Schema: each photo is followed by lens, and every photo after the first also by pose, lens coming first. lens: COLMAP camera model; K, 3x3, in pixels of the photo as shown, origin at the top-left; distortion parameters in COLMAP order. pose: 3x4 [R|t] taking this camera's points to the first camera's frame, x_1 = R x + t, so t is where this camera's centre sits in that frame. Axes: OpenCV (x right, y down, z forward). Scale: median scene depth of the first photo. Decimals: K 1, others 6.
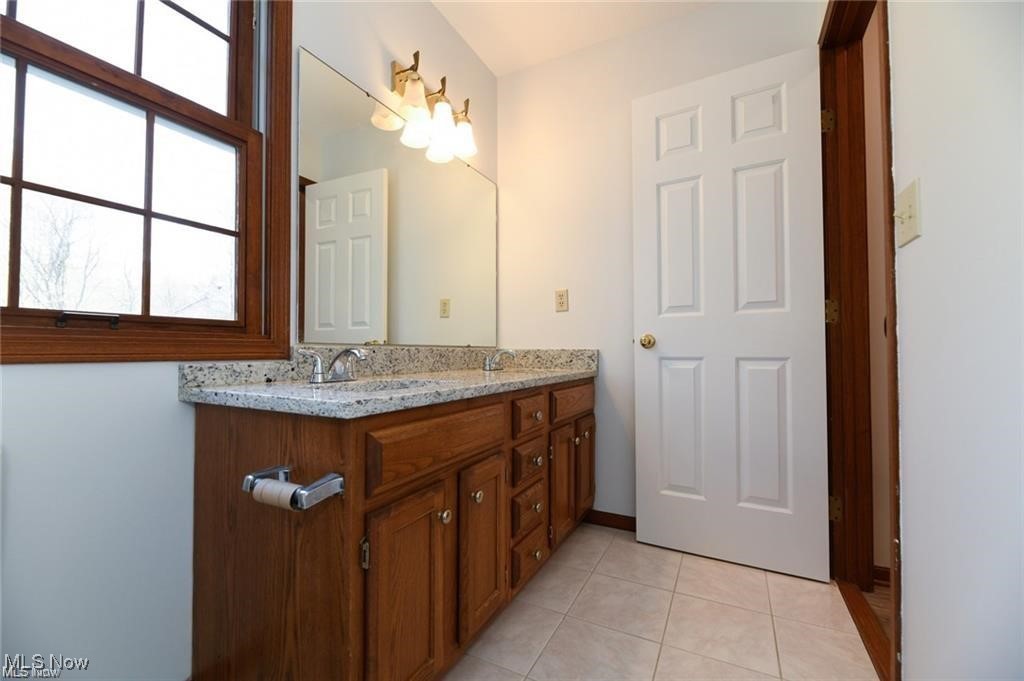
lens RADIAL K [[429.4, 0, 509.5], [0, 429.4, 347.4], [0, 0, 1]] dist [-0.001534, 0.000172]
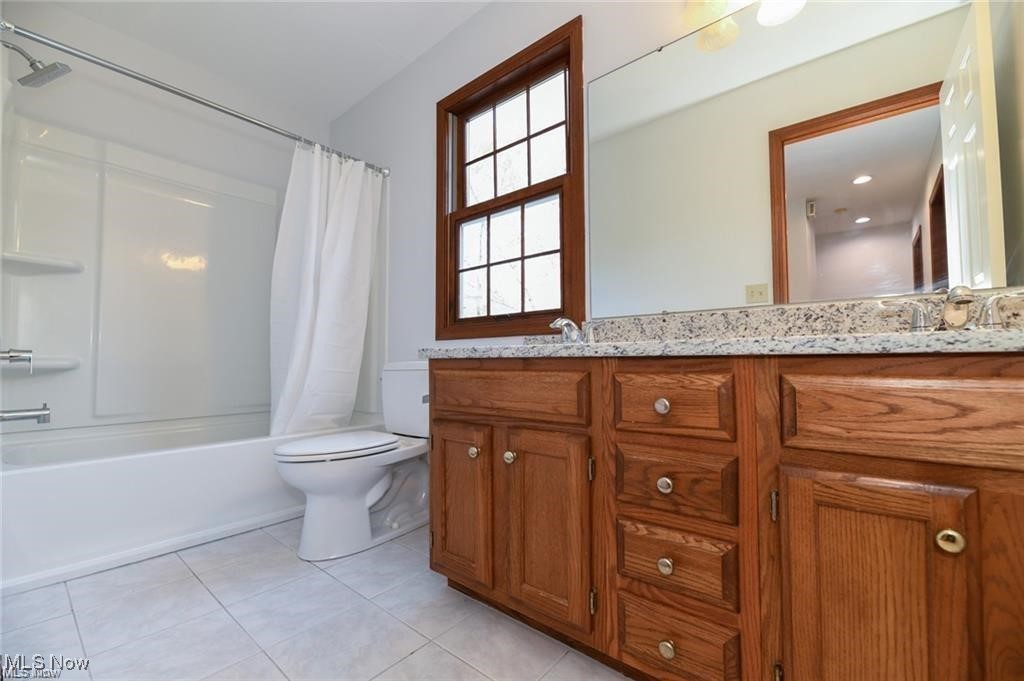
lens RADIAL K [[429.4, 0, 513.2], [0, 429.4, 344.1], [0, 0, 1]] dist [-0.001534, 0.000172]
pose [[-0.227218, -0.037745, -0.973112, 0.861429], [0.015146, 0.998991, -0.042285, 0.124779], [0.973726, -0.024346, -0.226417, 1.192857]]
